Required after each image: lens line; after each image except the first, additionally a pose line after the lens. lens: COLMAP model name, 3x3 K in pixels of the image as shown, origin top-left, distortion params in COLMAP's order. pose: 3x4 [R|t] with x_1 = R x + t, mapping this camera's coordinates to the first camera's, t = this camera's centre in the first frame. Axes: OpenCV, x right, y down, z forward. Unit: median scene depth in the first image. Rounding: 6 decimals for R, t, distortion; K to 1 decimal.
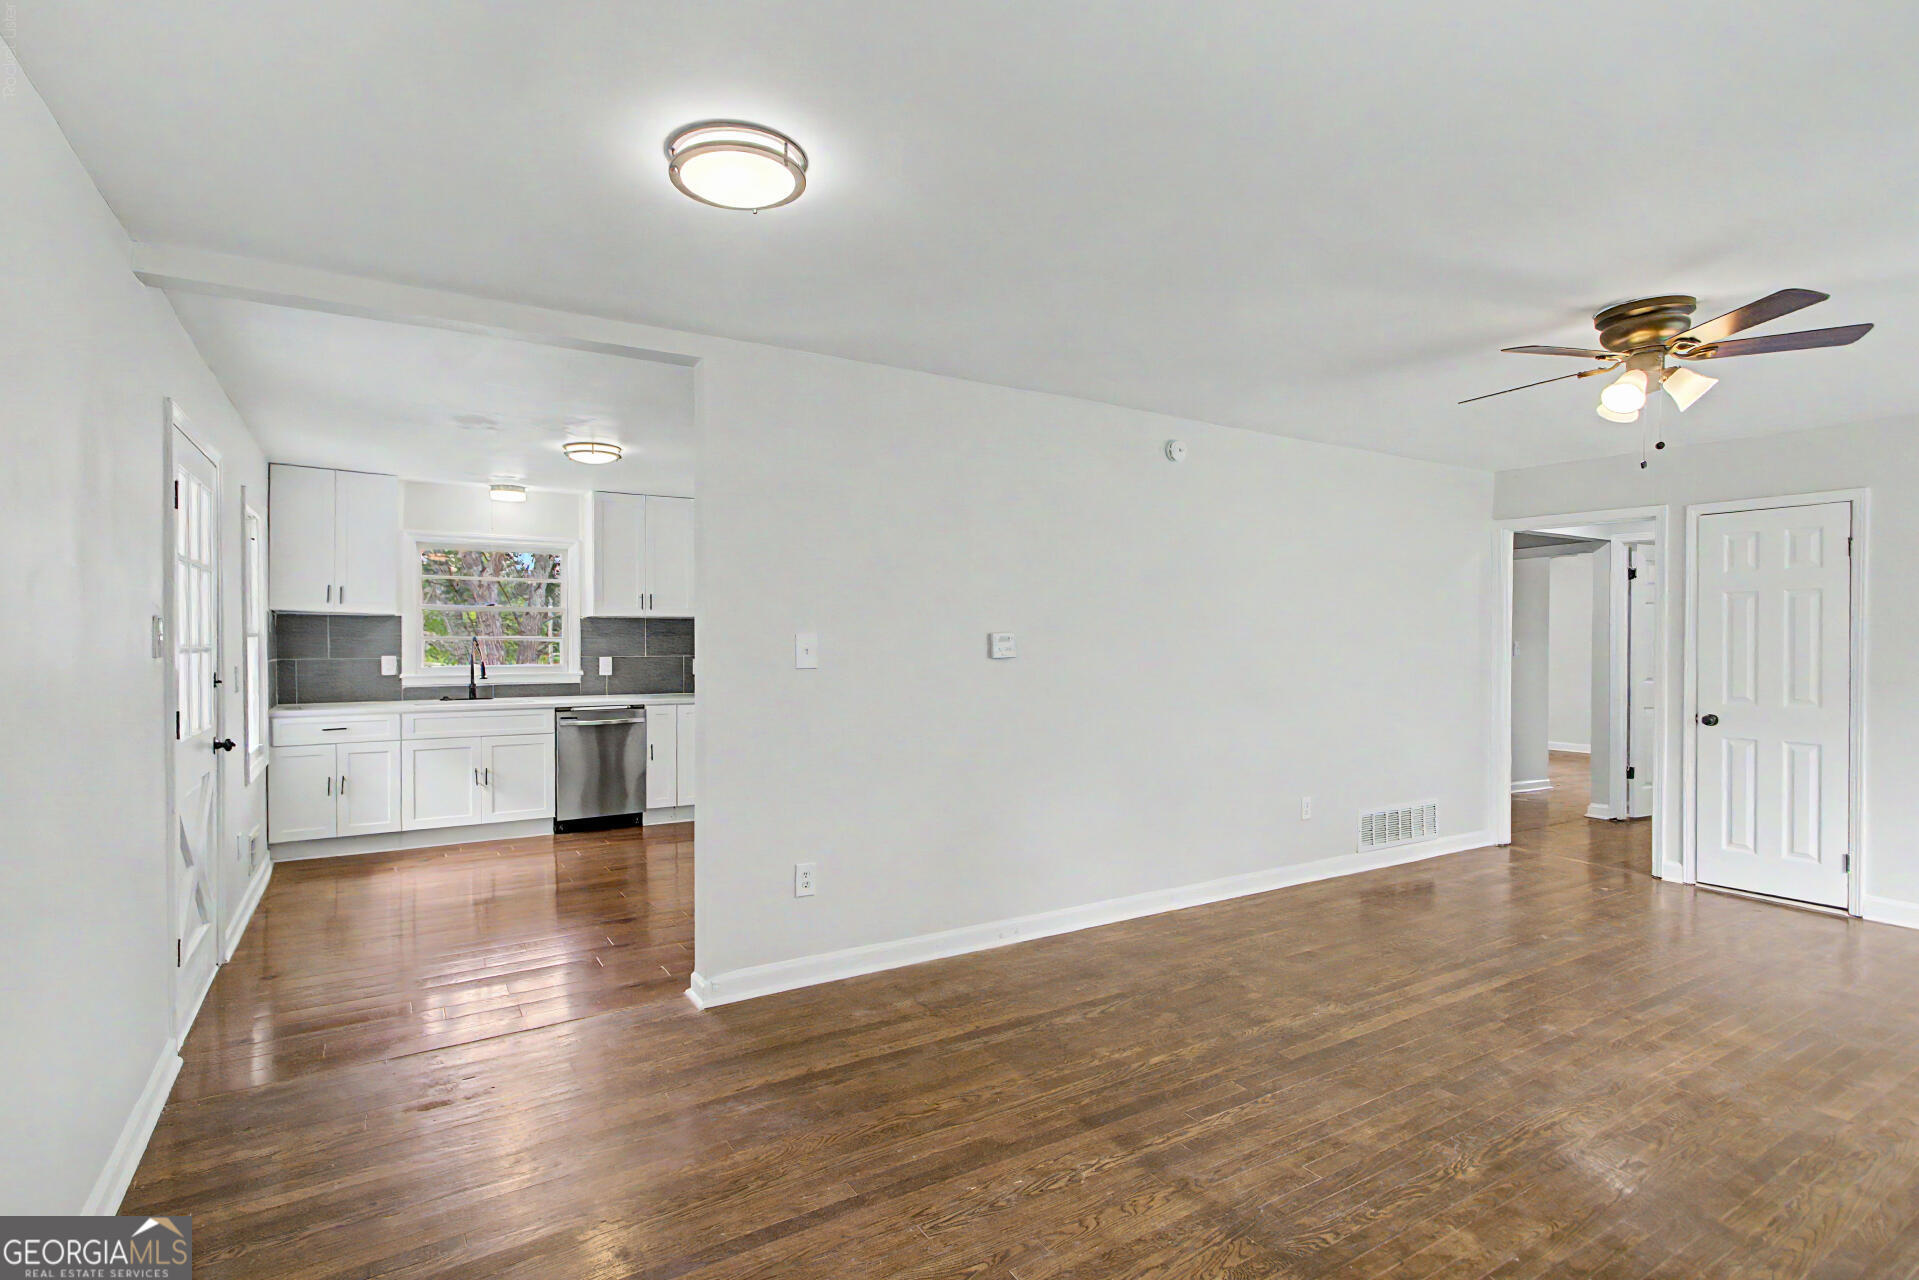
lens RADIAL K [[927.6, 0, 927.5], [0, 927.6, 644.1], [0, 0, 1]] dist [0.005057, 0.000167]
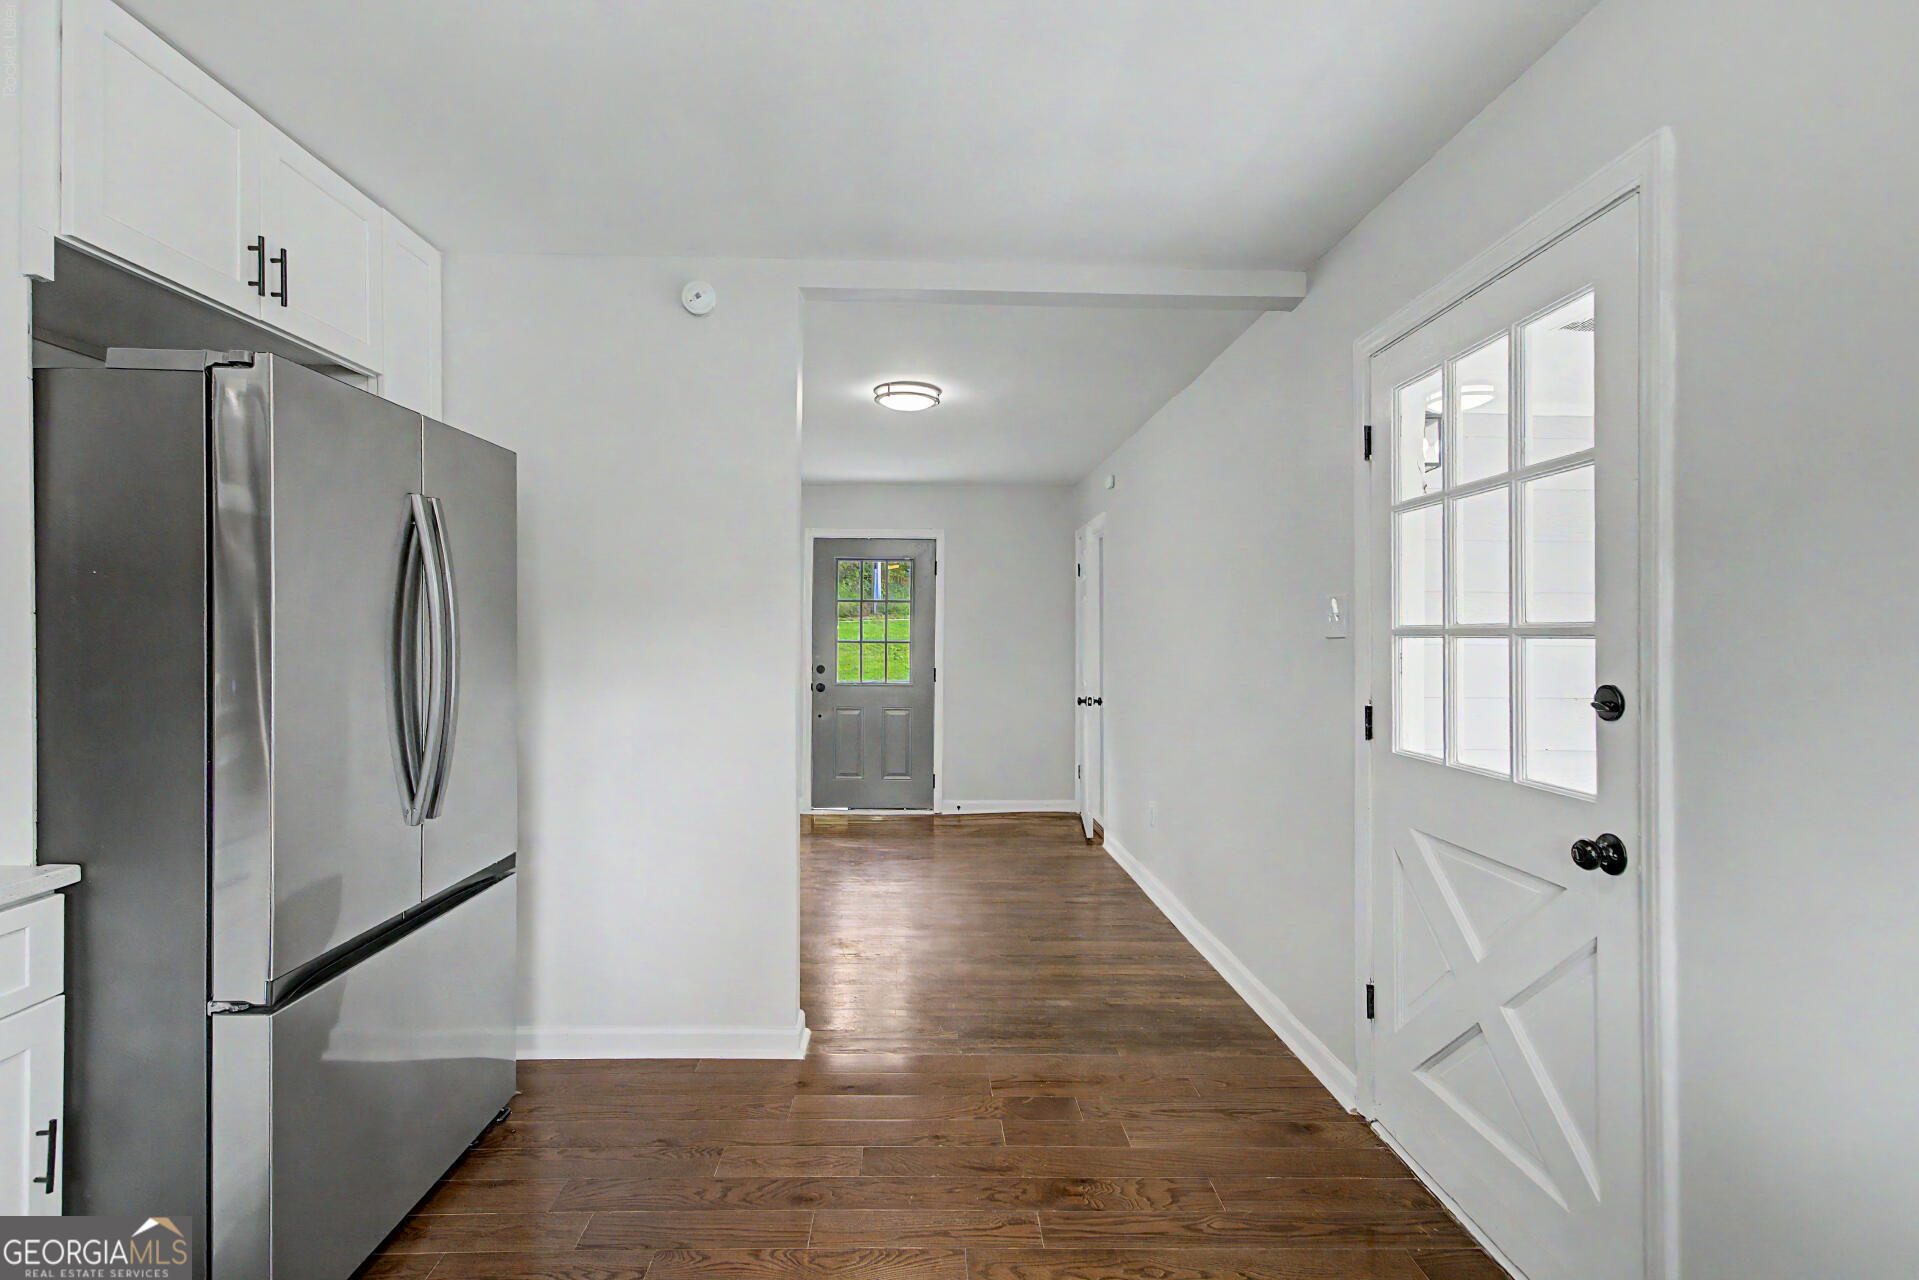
lens RADIAL K [[913.0, 0, 922.9], [0, 913.0, 636.2], [0, 0, 1]] dist [0.001613, 0.000643]
pose [[-0.867322, -0.003791, 0.497733, -0.498611], [-0.001454, 0.999986, 0.005082, 0.003608], [-0.497745, 0.003684, -0.867316, 1.097027]]
